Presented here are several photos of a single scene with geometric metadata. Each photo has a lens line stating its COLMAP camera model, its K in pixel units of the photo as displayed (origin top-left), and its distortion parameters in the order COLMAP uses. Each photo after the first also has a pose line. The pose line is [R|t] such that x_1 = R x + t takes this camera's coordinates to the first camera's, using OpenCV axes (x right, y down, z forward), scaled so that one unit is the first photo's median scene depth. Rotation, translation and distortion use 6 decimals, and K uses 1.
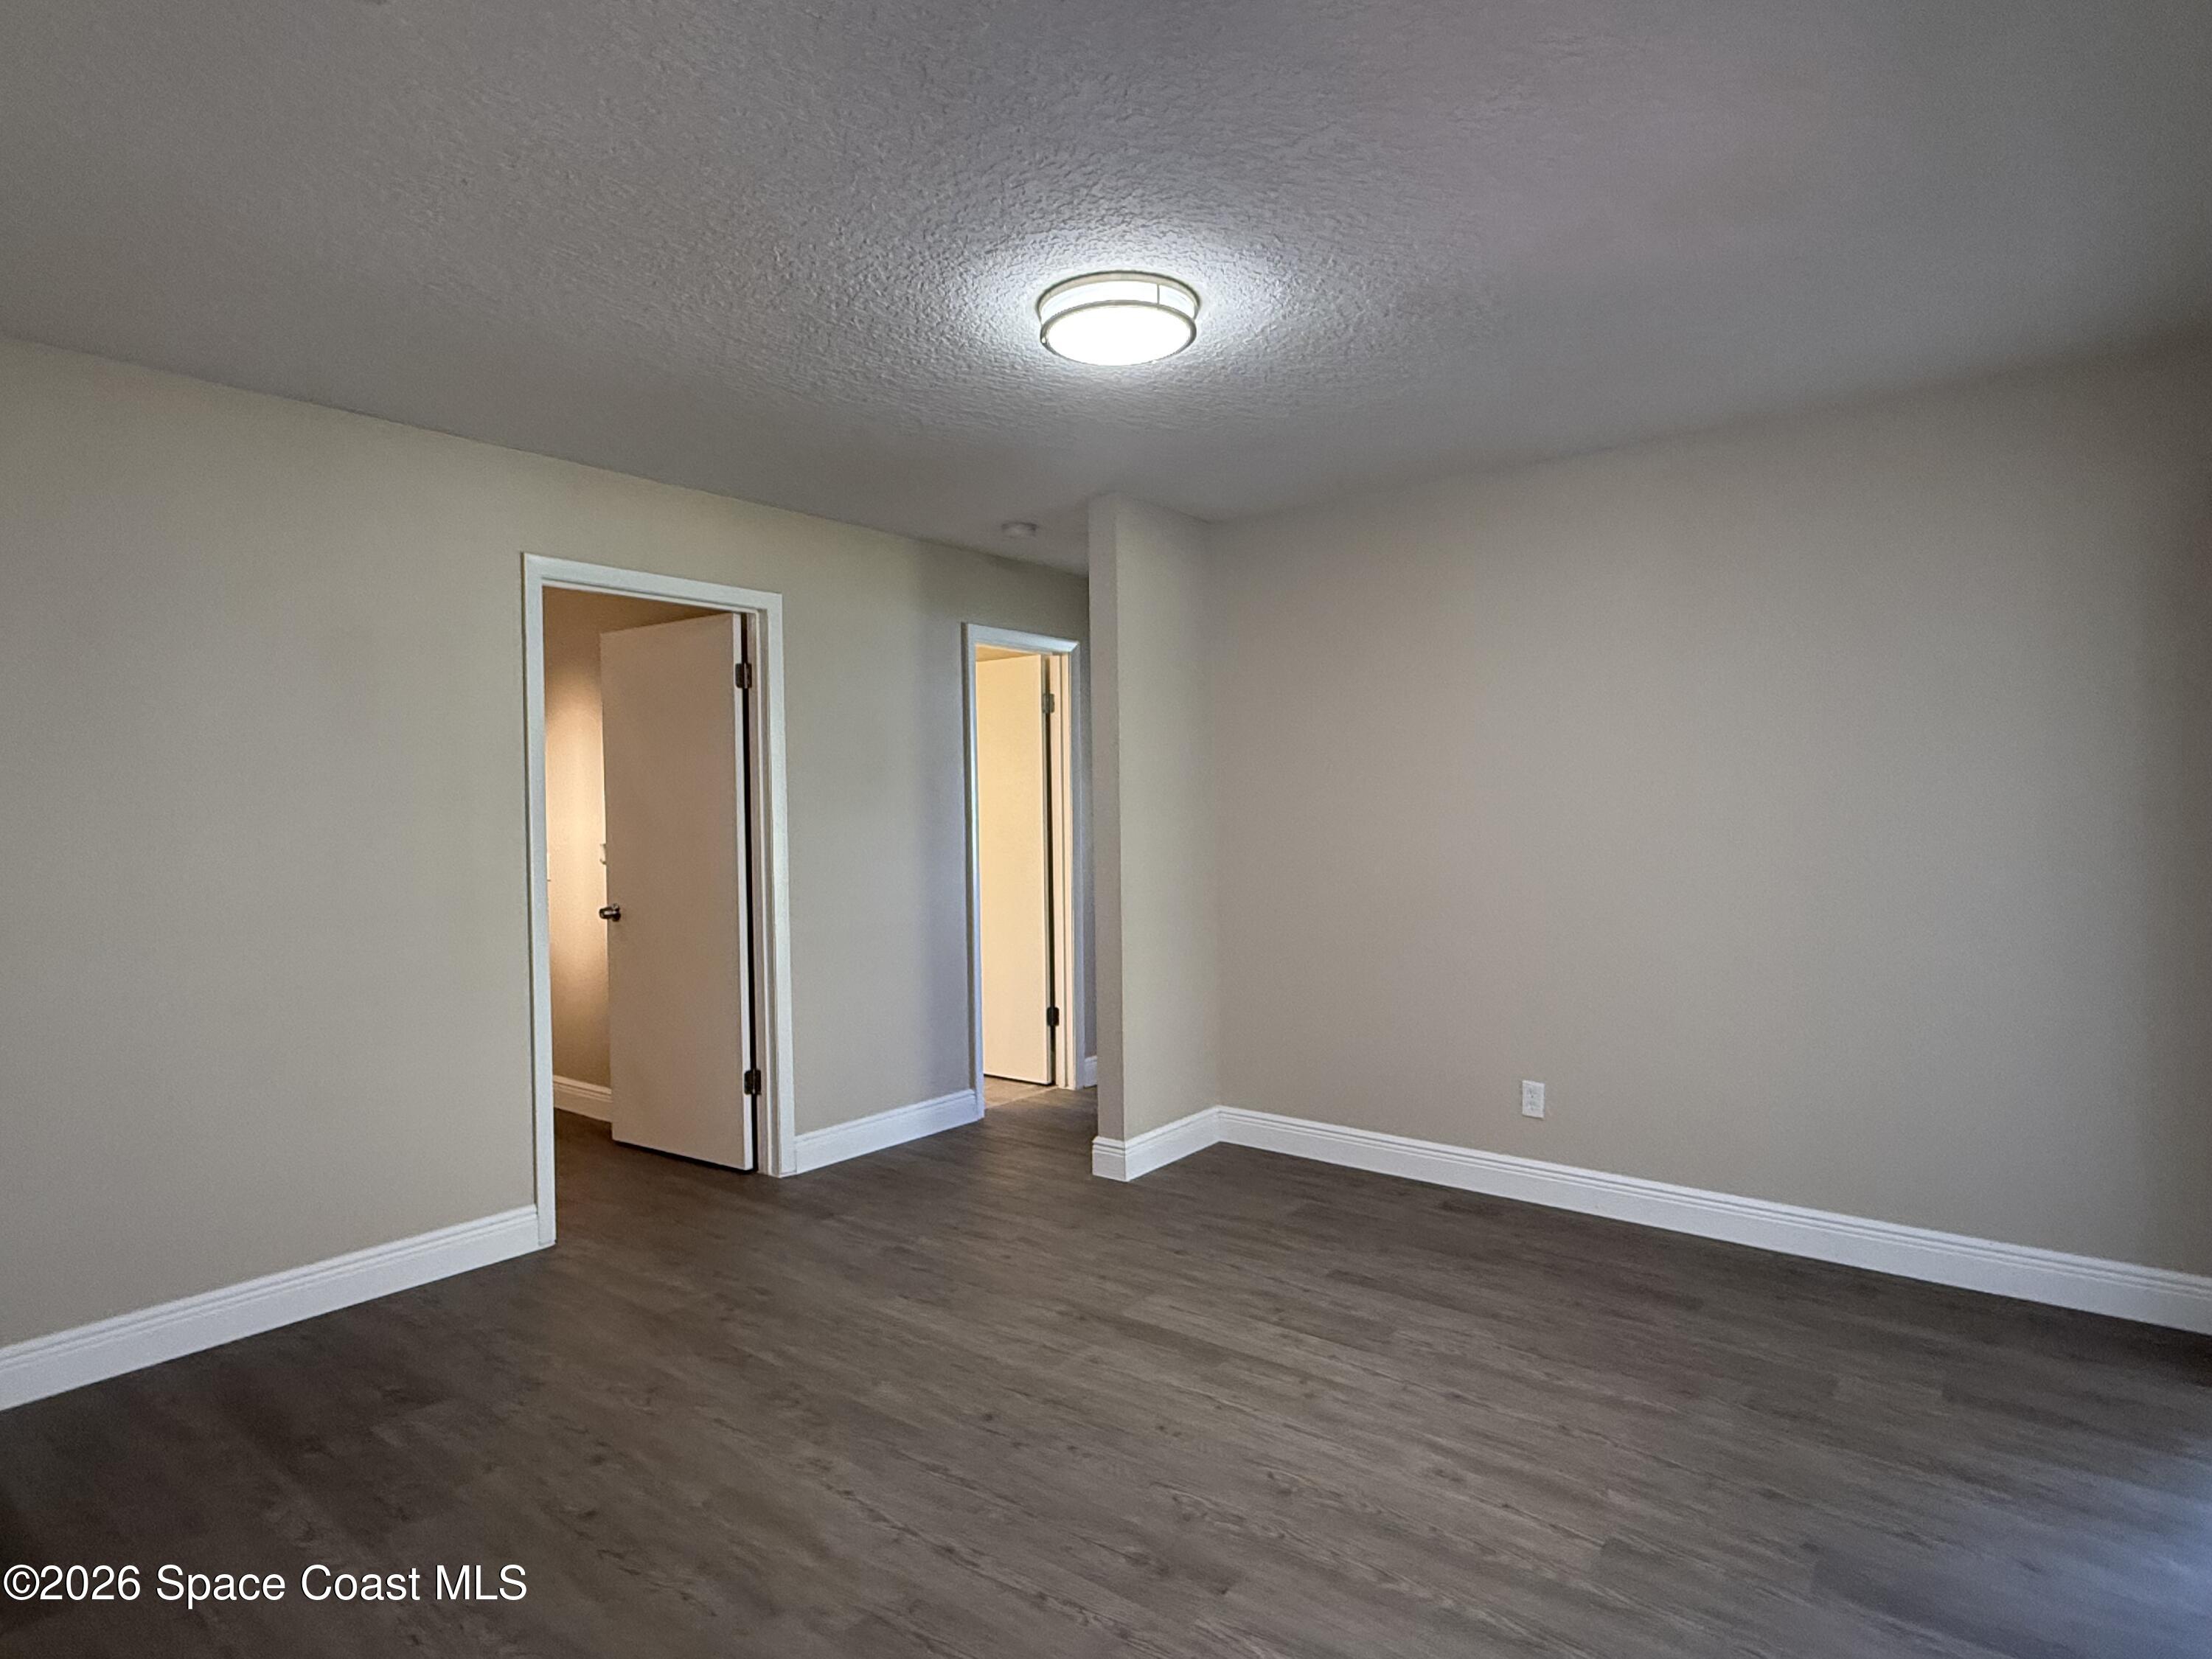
lens RADIAL K [[1223.2, 0, 1103.6], [0, 1223.2, 829.7], [0, 0, 1]] dist [-0.001283, 0.002508]
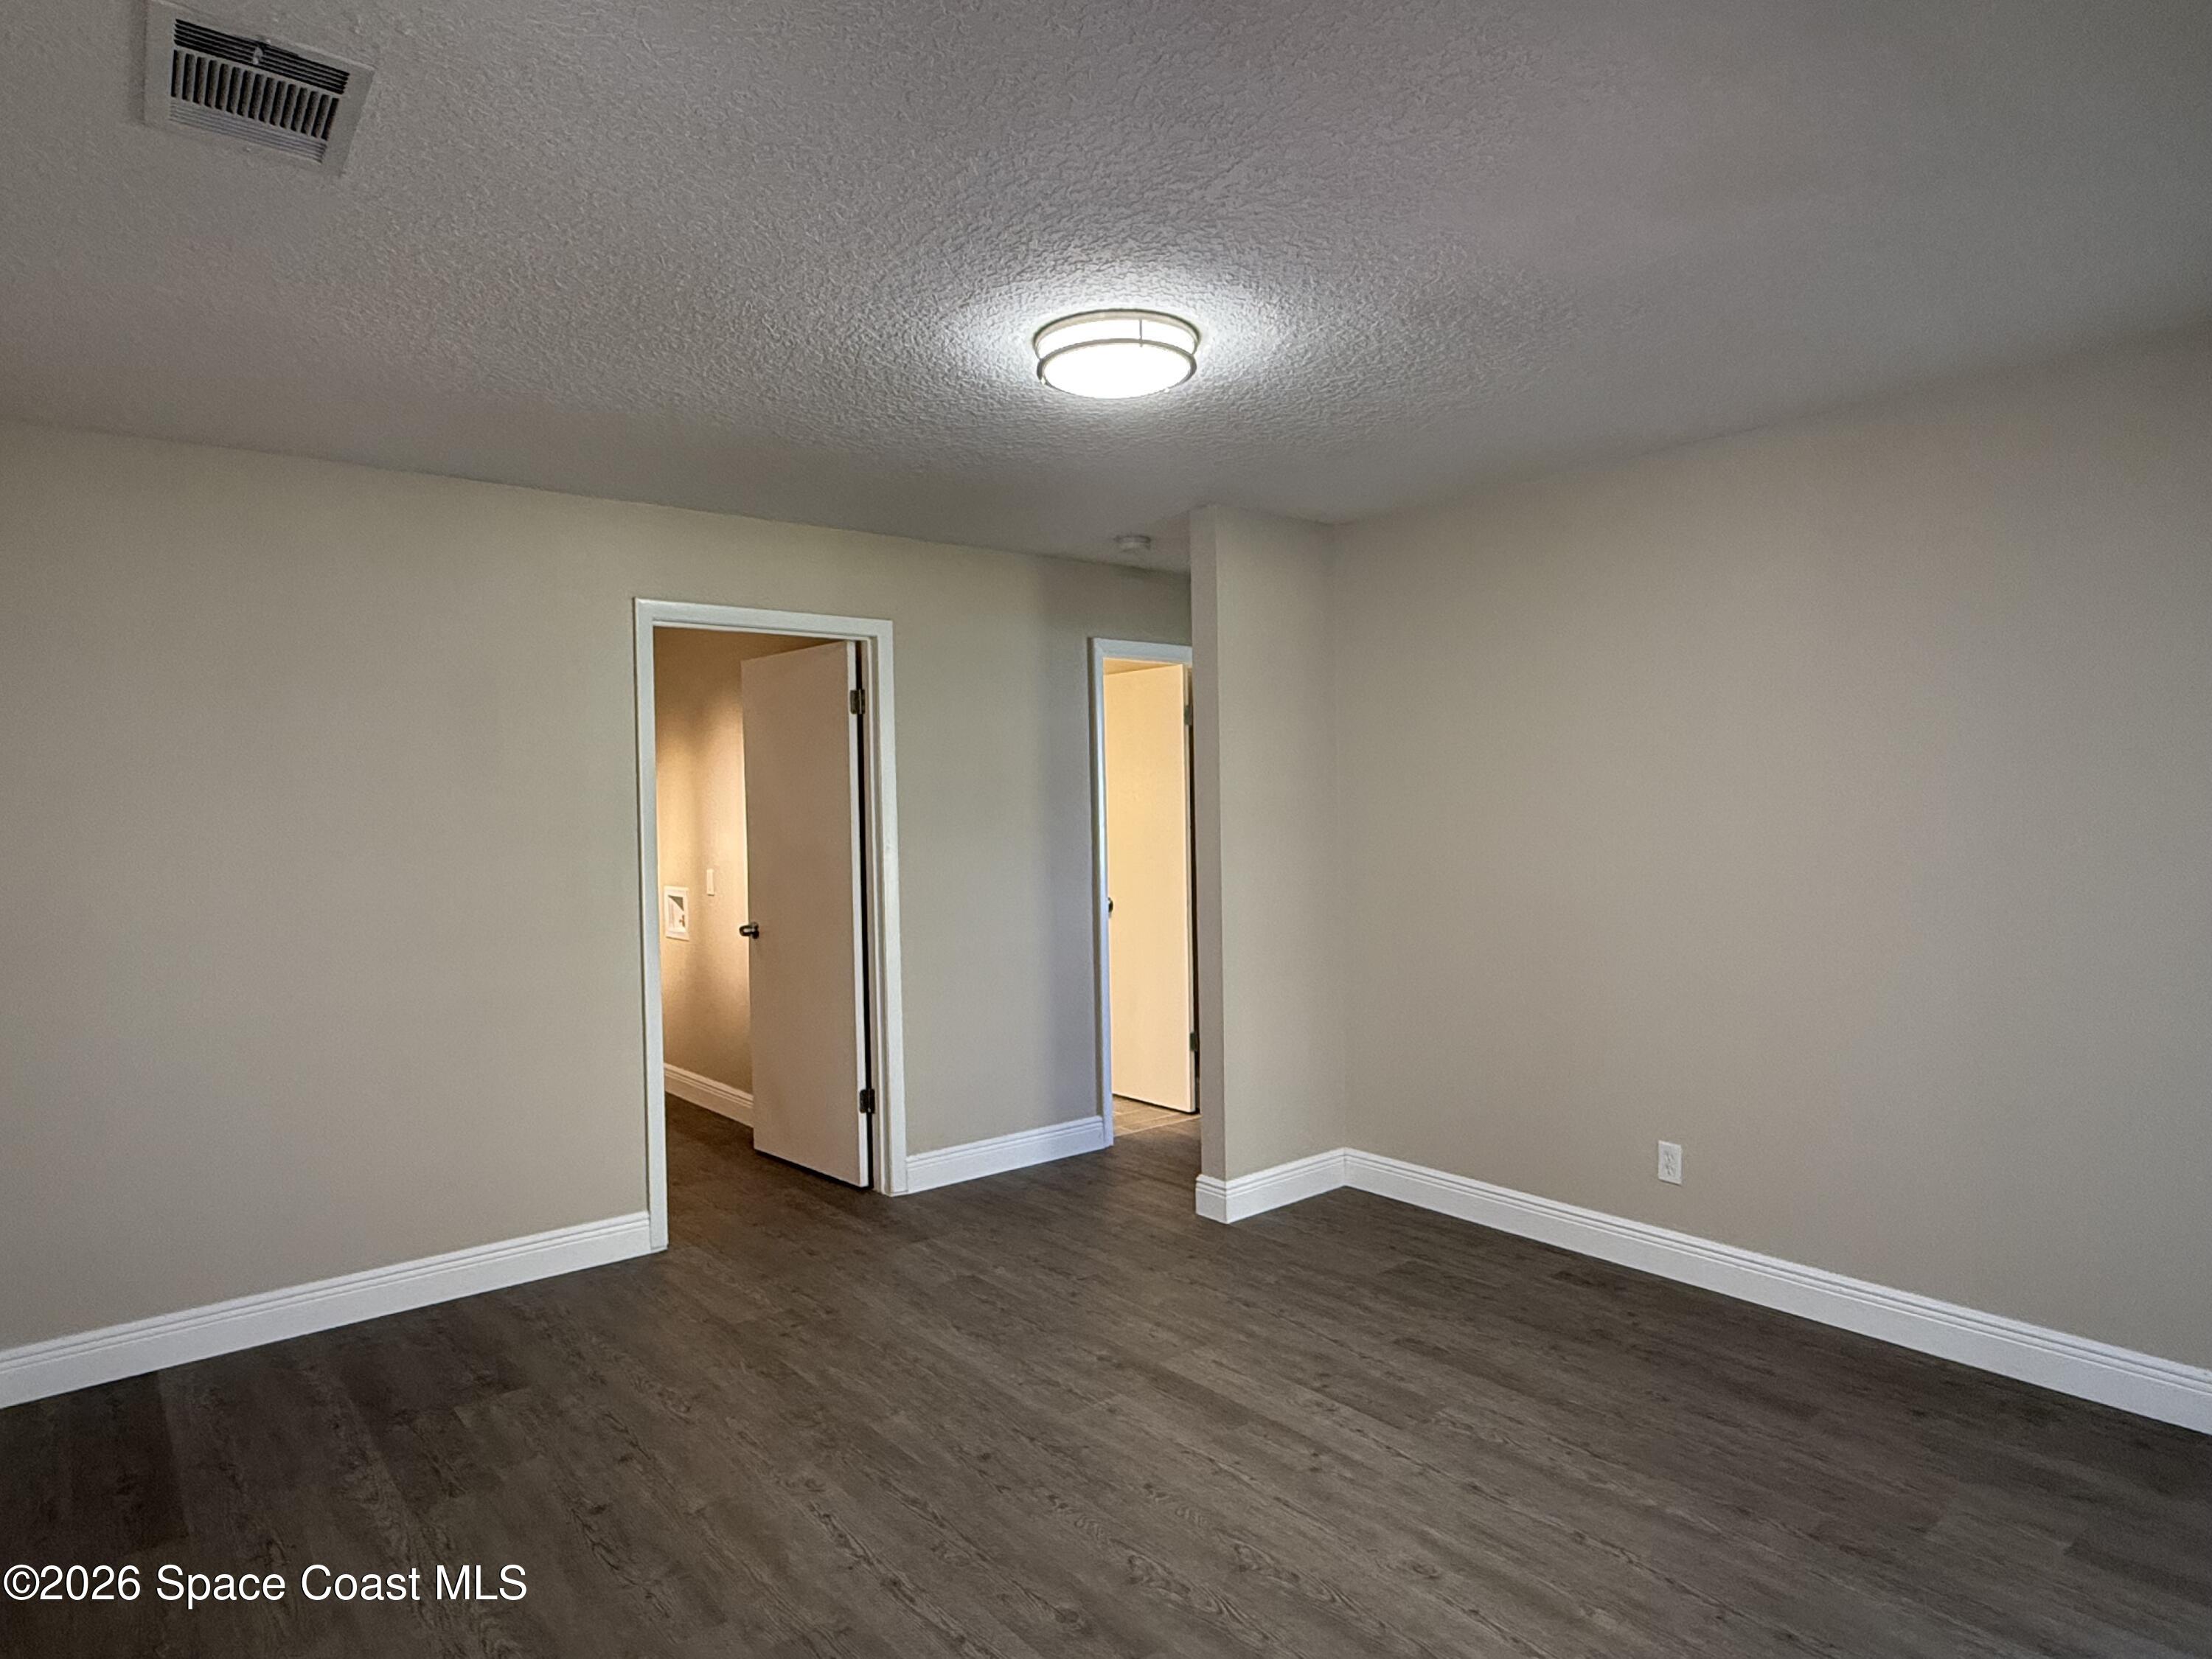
lens RADIAL K [[1309.2, 0, 1110.0], [0, 1309.2, 822.7], [0, 0, 1]] dist [-0.001710, 0.001248]
pose [[0.975803, -0.000969, -0.218650, 0.189926], [0.001409, 0.999997, 0.001856, -0.034350], [0.218648, -0.002120, 0.975802, -0.021746]]
